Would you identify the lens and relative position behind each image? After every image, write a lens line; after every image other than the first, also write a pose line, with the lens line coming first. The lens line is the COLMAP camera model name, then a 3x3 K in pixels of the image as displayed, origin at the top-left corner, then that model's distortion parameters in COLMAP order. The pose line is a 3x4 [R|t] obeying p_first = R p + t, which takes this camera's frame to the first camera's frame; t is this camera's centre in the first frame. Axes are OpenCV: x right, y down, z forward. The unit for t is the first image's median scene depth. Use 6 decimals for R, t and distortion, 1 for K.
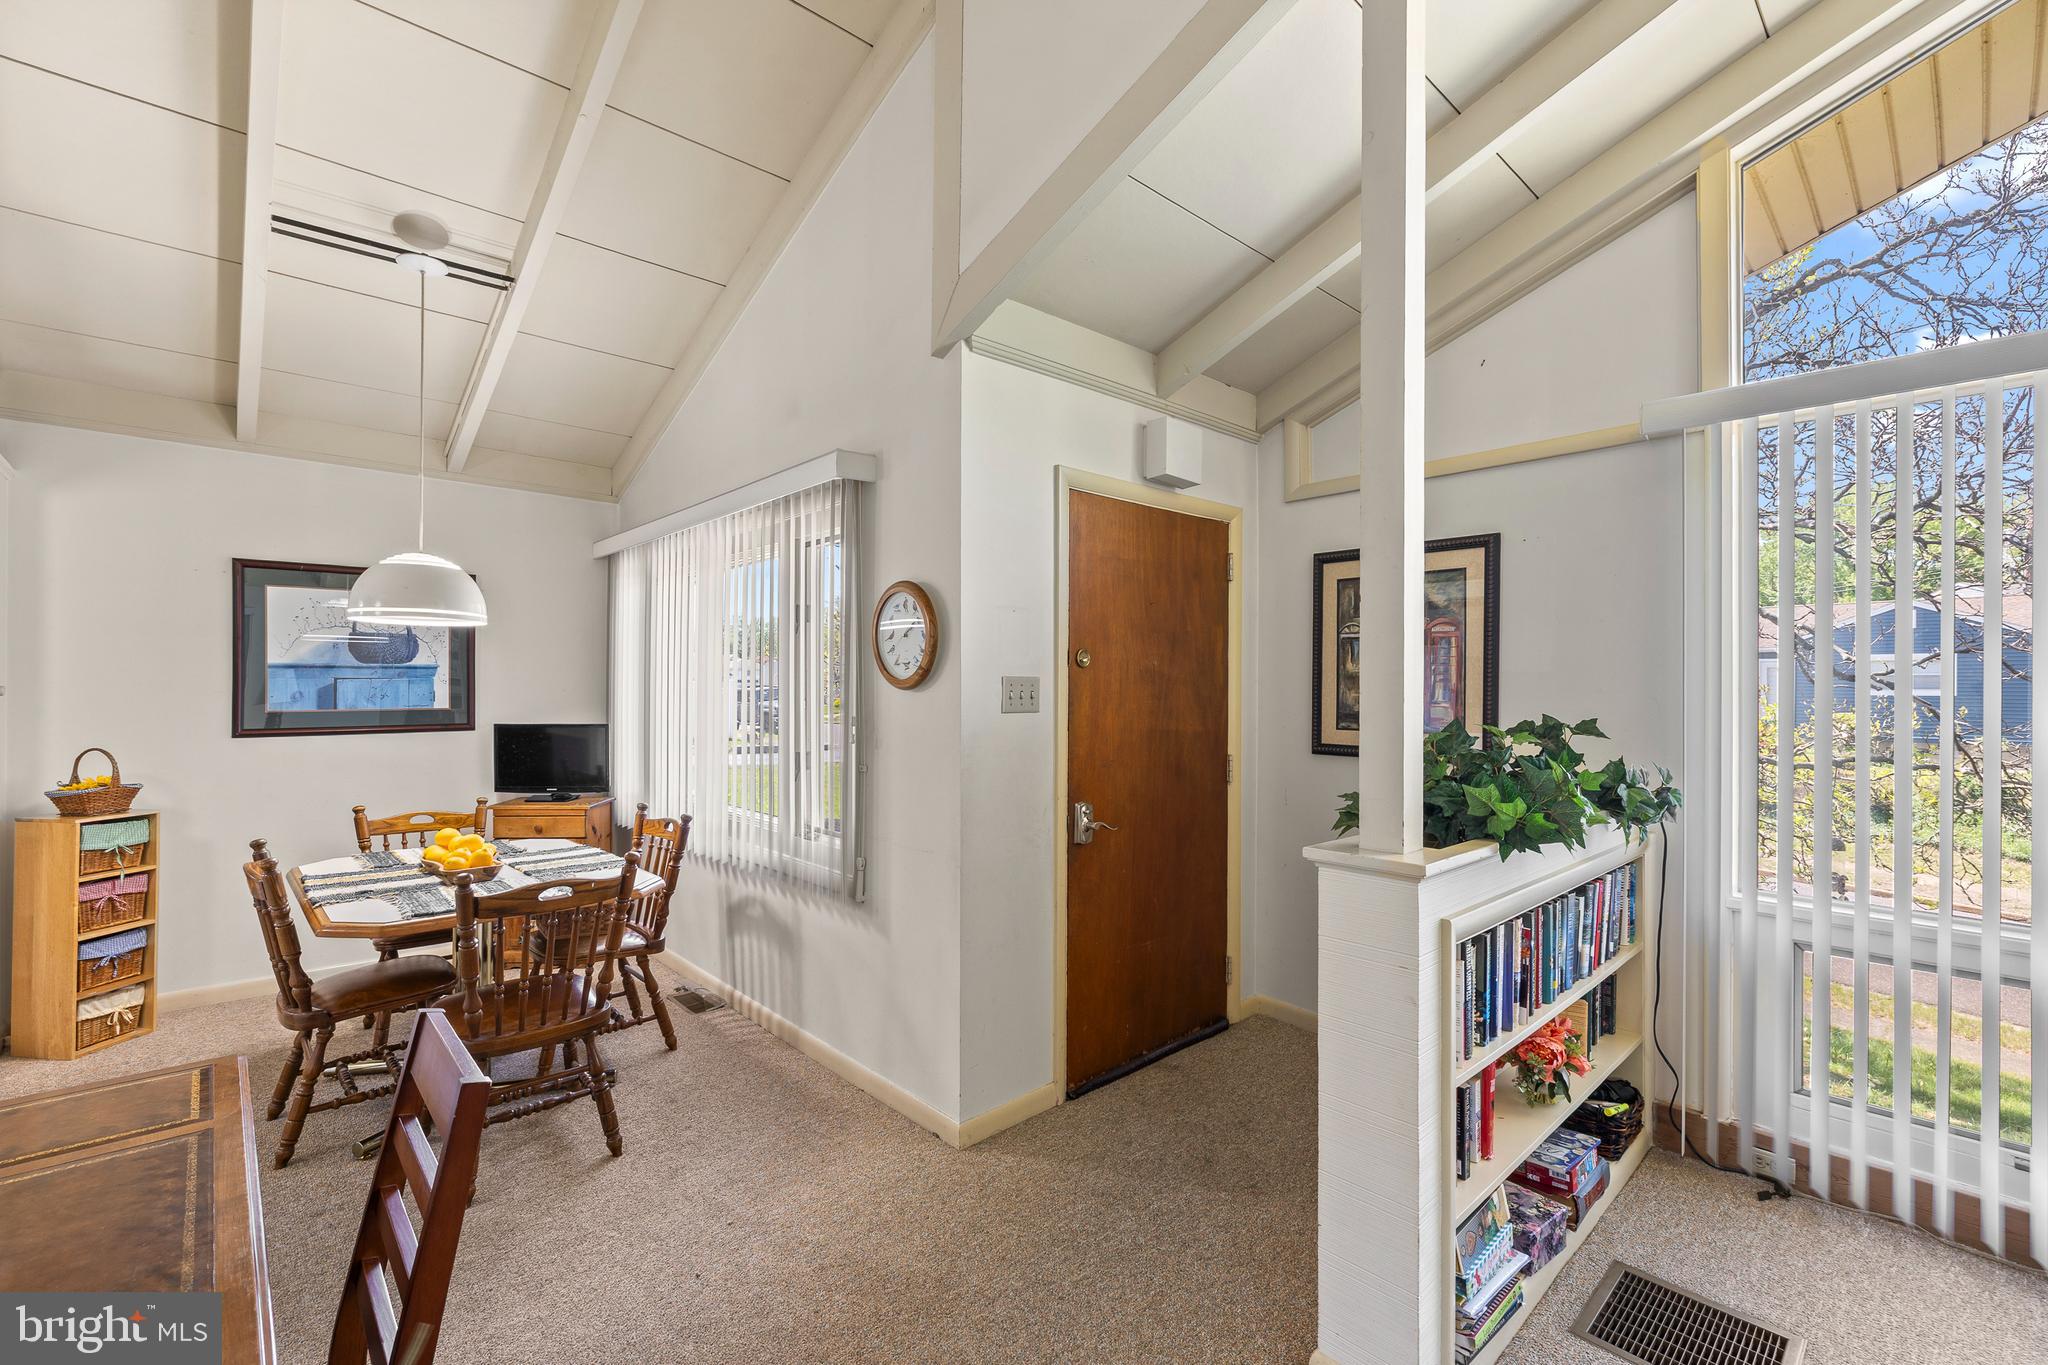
lens RADIAL K [[892.7, 0, 1028.7], [0, 892.7, 684.1], [0, 0, 1]] dist [-0.002631, 0.000027]
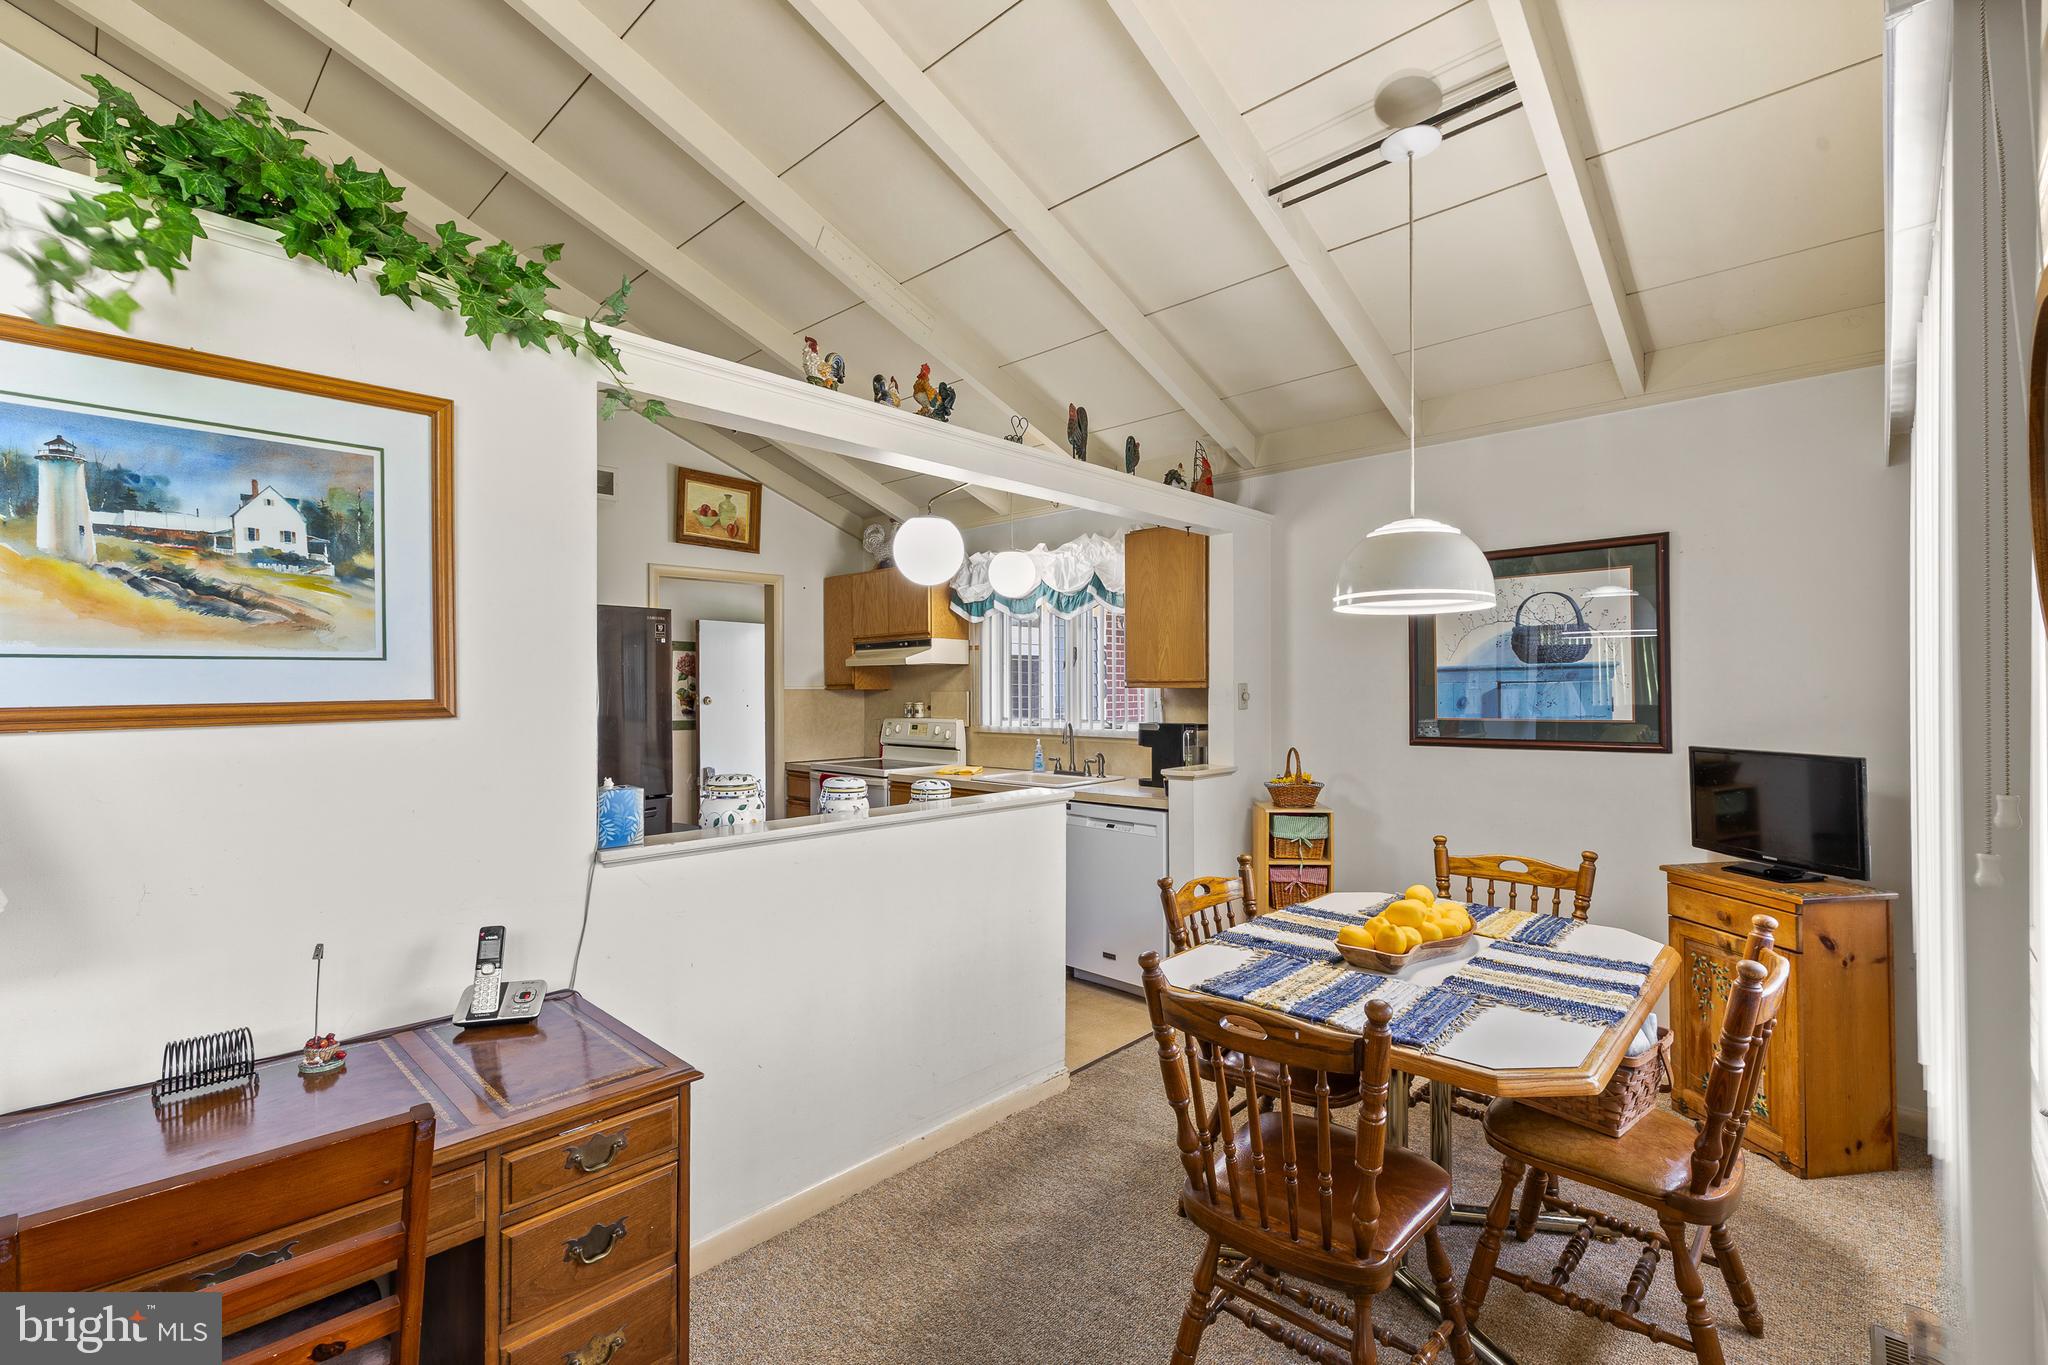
lens RADIAL K [[892.7, 0, 1028.2], [0, 892.7, 684.4], [0, 0, 1]] dist [-0.002631, 0.000027]
pose [[0.066250, -0.012449, -0.997725, 0.049601], [0.007018, 0.999903, -0.012010, 0.002555], [0.997778, -0.006207, 0.066331, 0.510627]]
